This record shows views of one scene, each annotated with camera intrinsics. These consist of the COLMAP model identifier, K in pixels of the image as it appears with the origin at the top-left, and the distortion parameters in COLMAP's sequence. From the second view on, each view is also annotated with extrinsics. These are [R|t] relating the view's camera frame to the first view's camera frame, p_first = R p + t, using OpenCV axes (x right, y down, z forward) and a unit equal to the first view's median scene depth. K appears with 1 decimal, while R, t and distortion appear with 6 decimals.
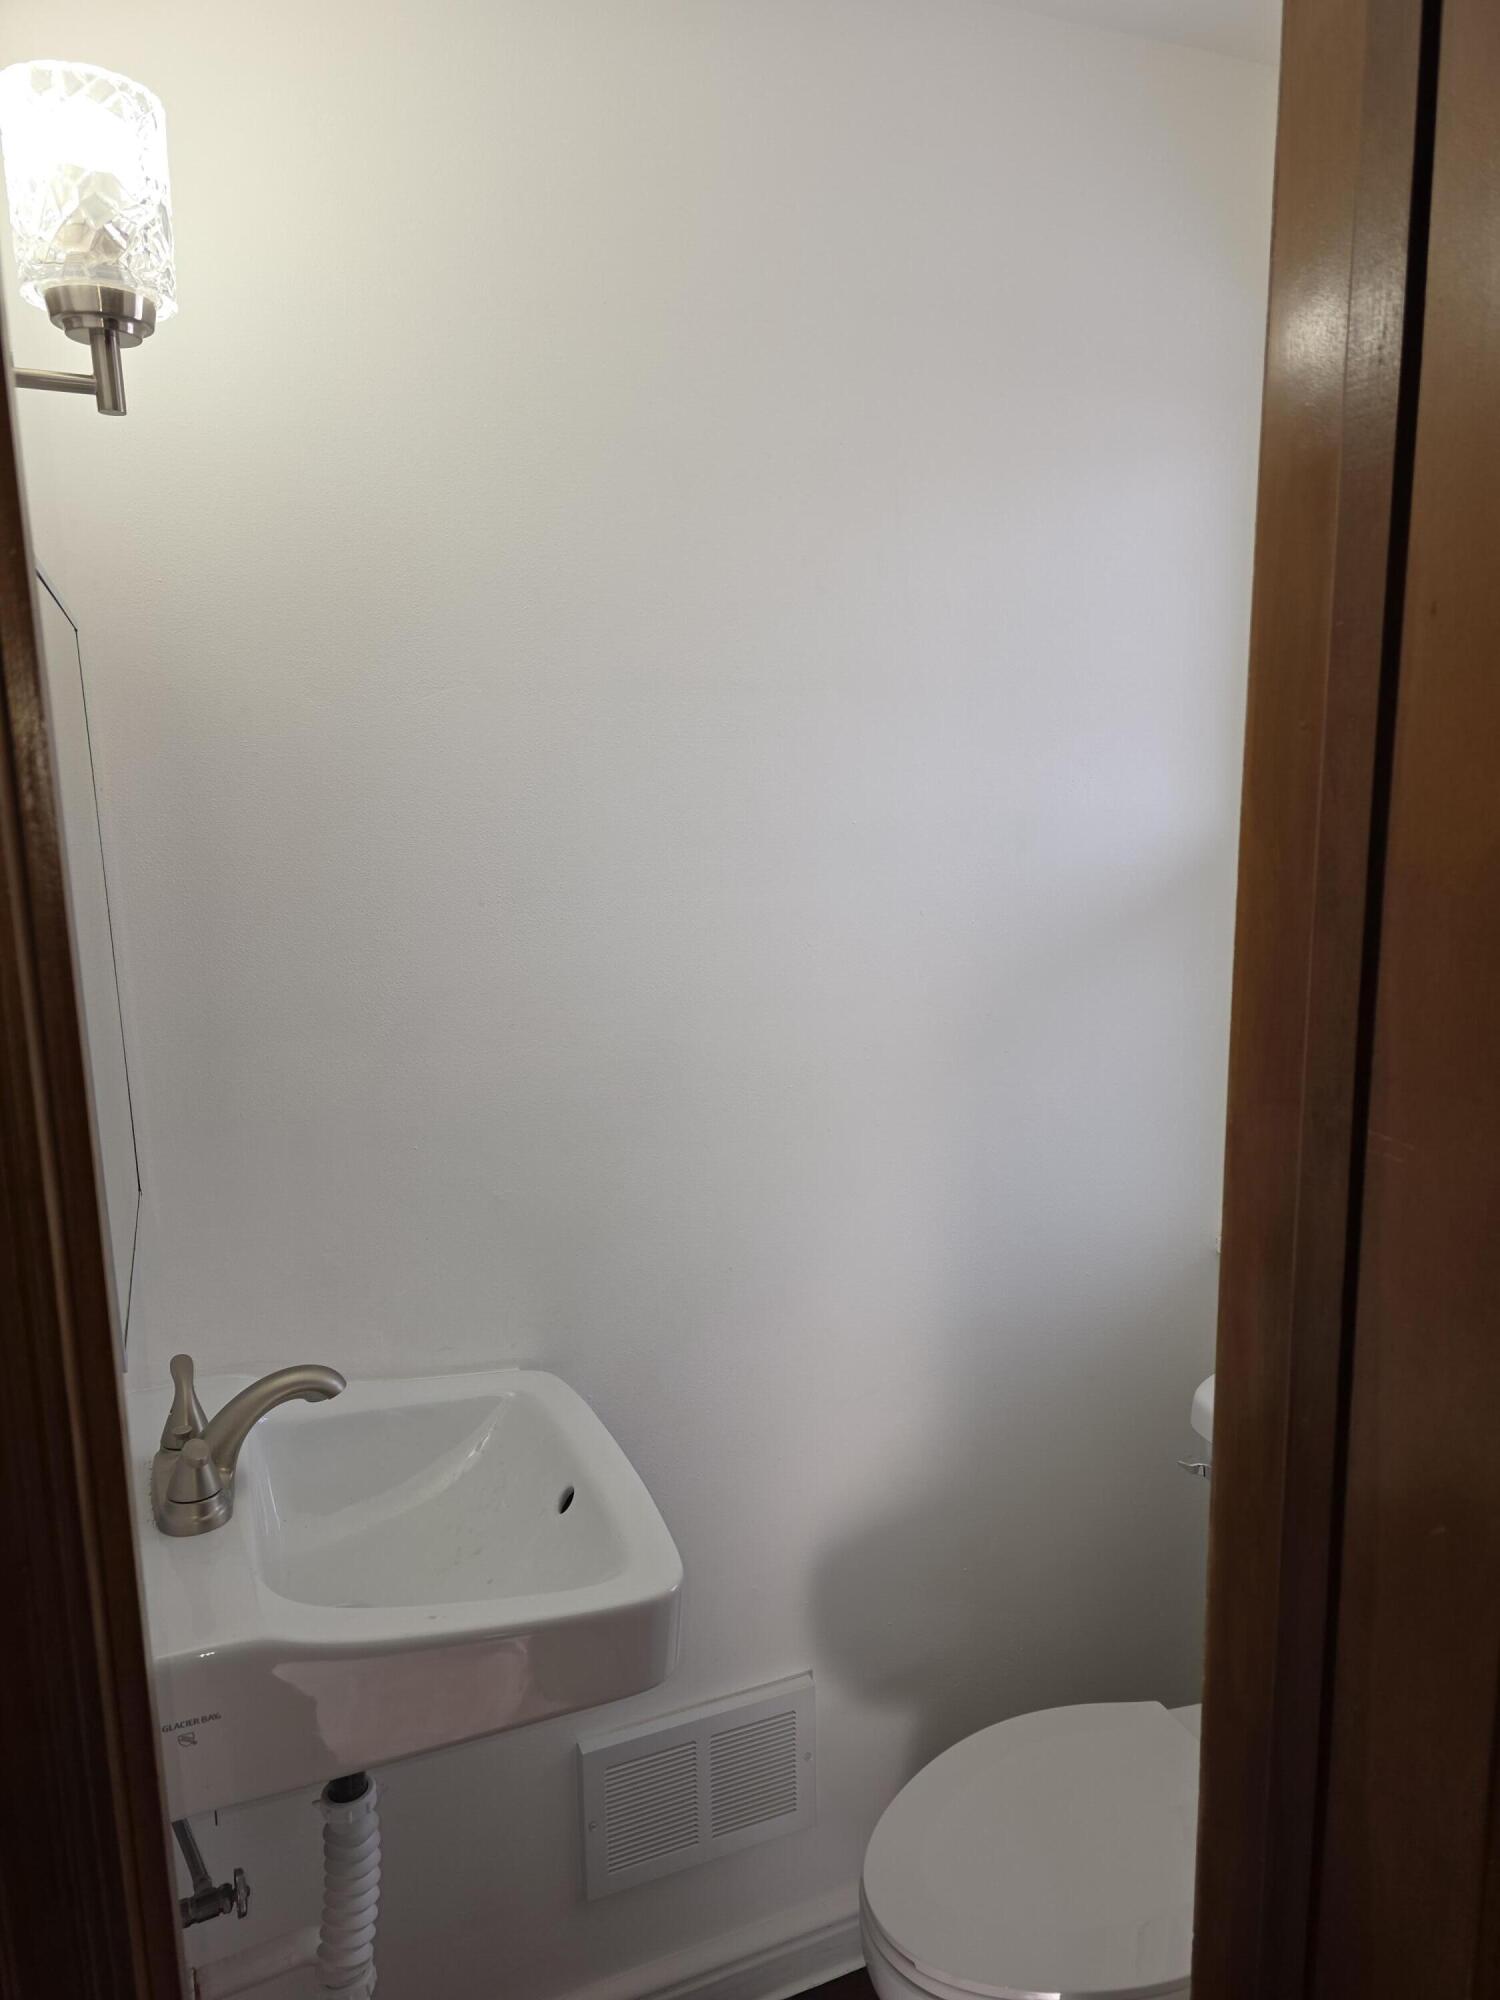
lens RADIAL K [[1356.1, 0, 752.7], [0, 1356.1, 1013.8], [0, 0, 1]] dist [0.095197, -0.097790]
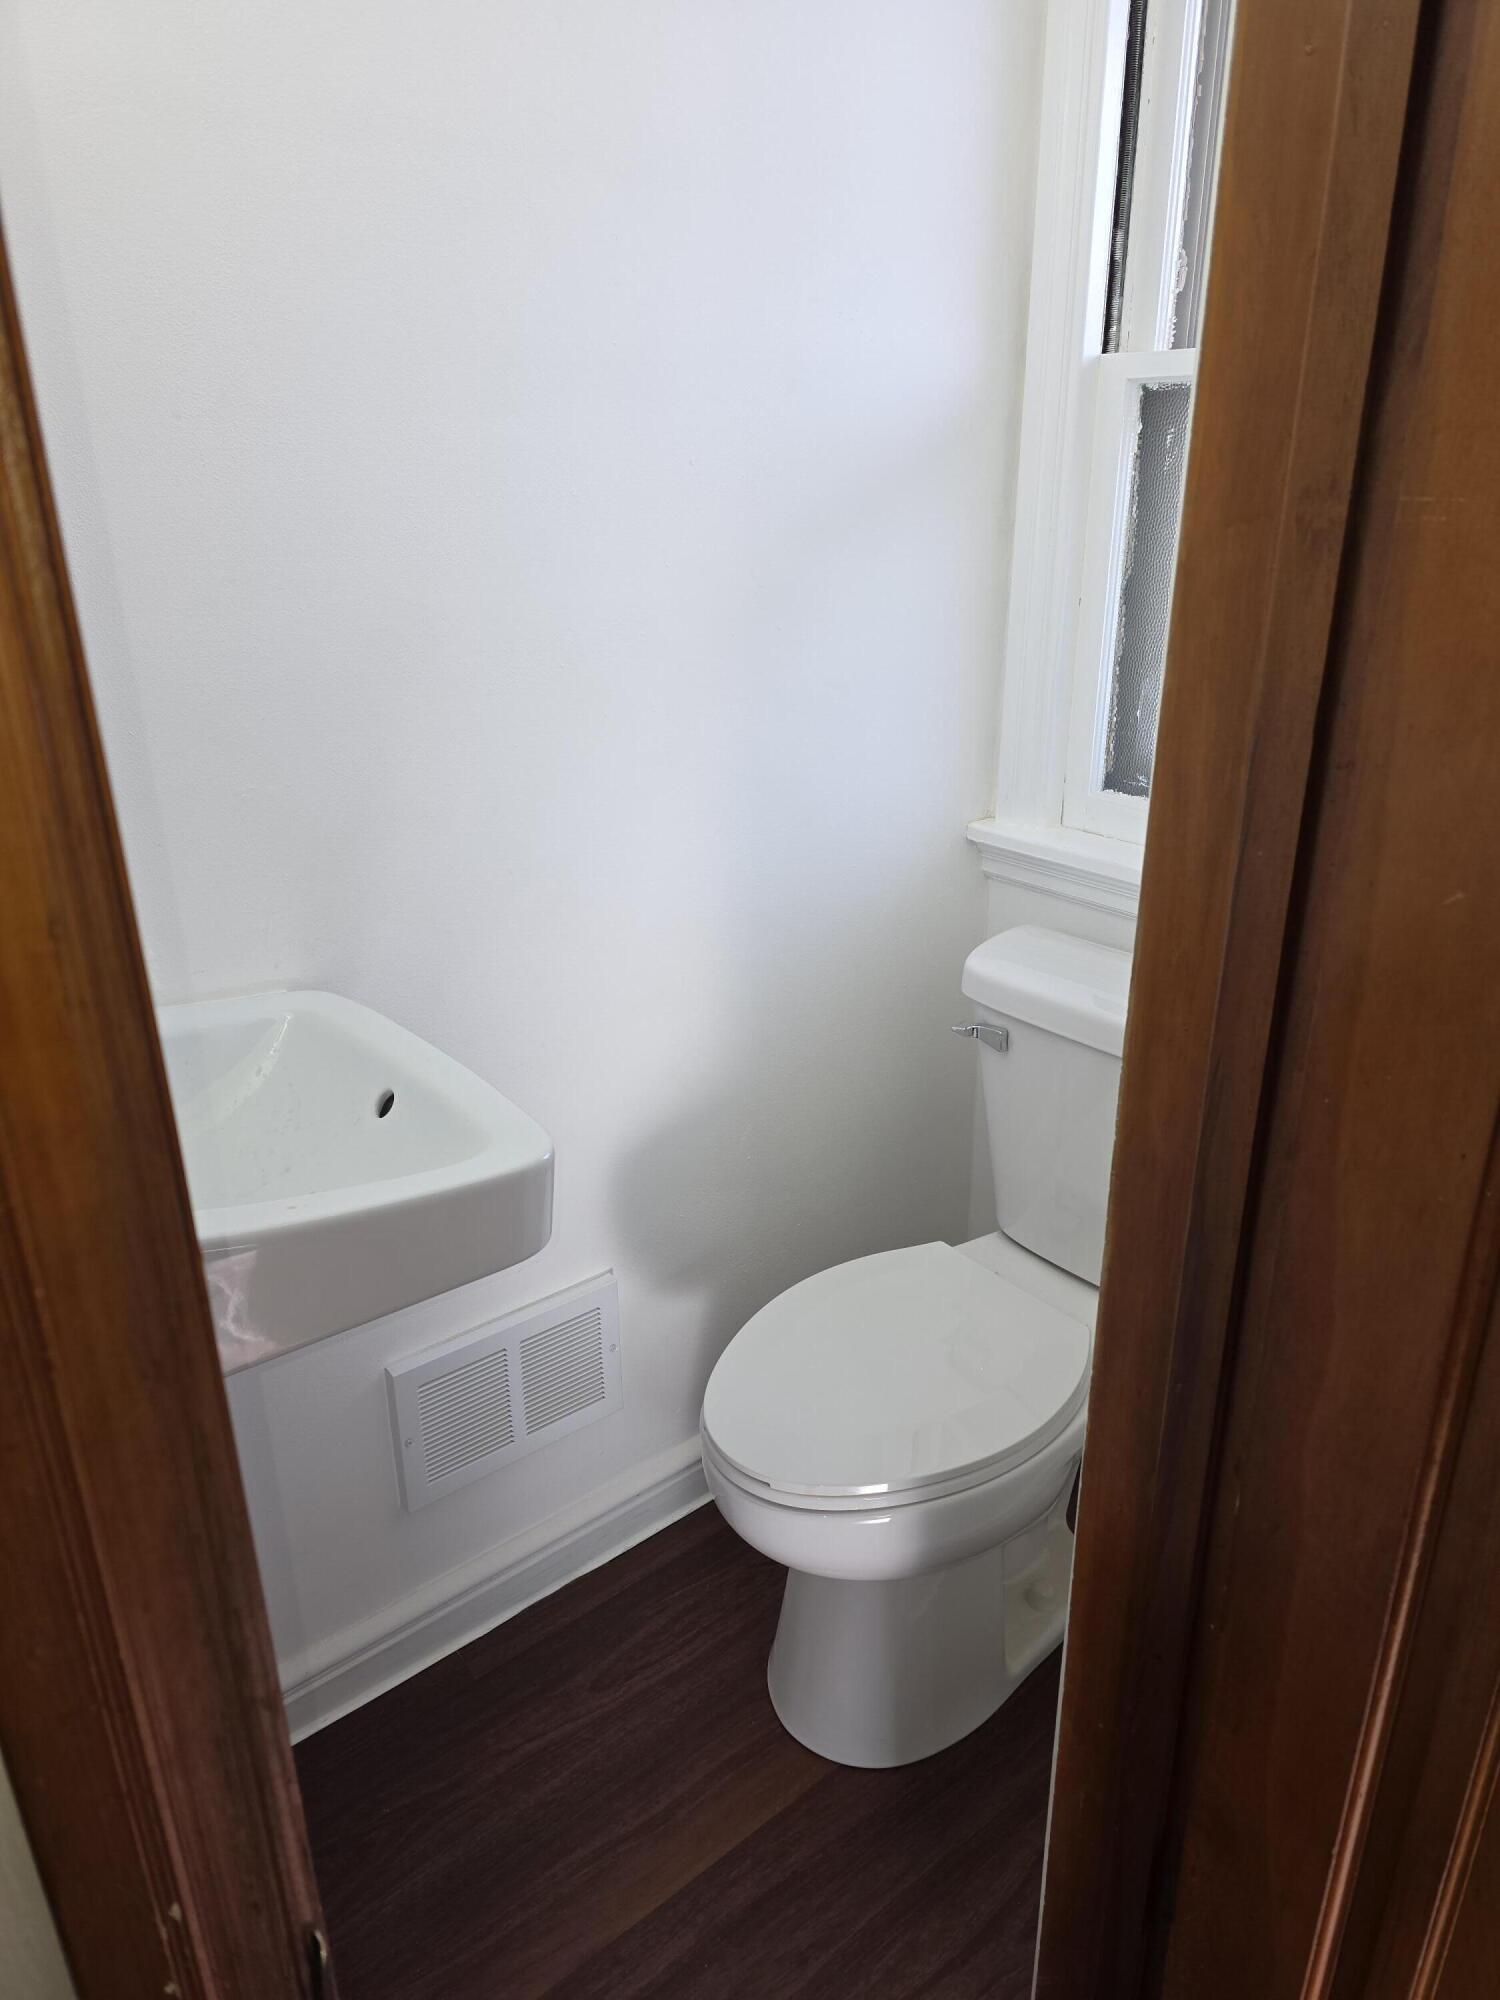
lens RADIAL K [[1356.1, 0, 752.7], [0, 1356.1, 1013.8], [0, 0, 1]] dist [0.095197, -0.097790]
pose [[0.958845, -0.093129, 0.268223, -0.114545], [0.036184, 0.977055, 0.209891, 0.094468], [-0.281615, -0.191547, 0.940214, 0.076306]]
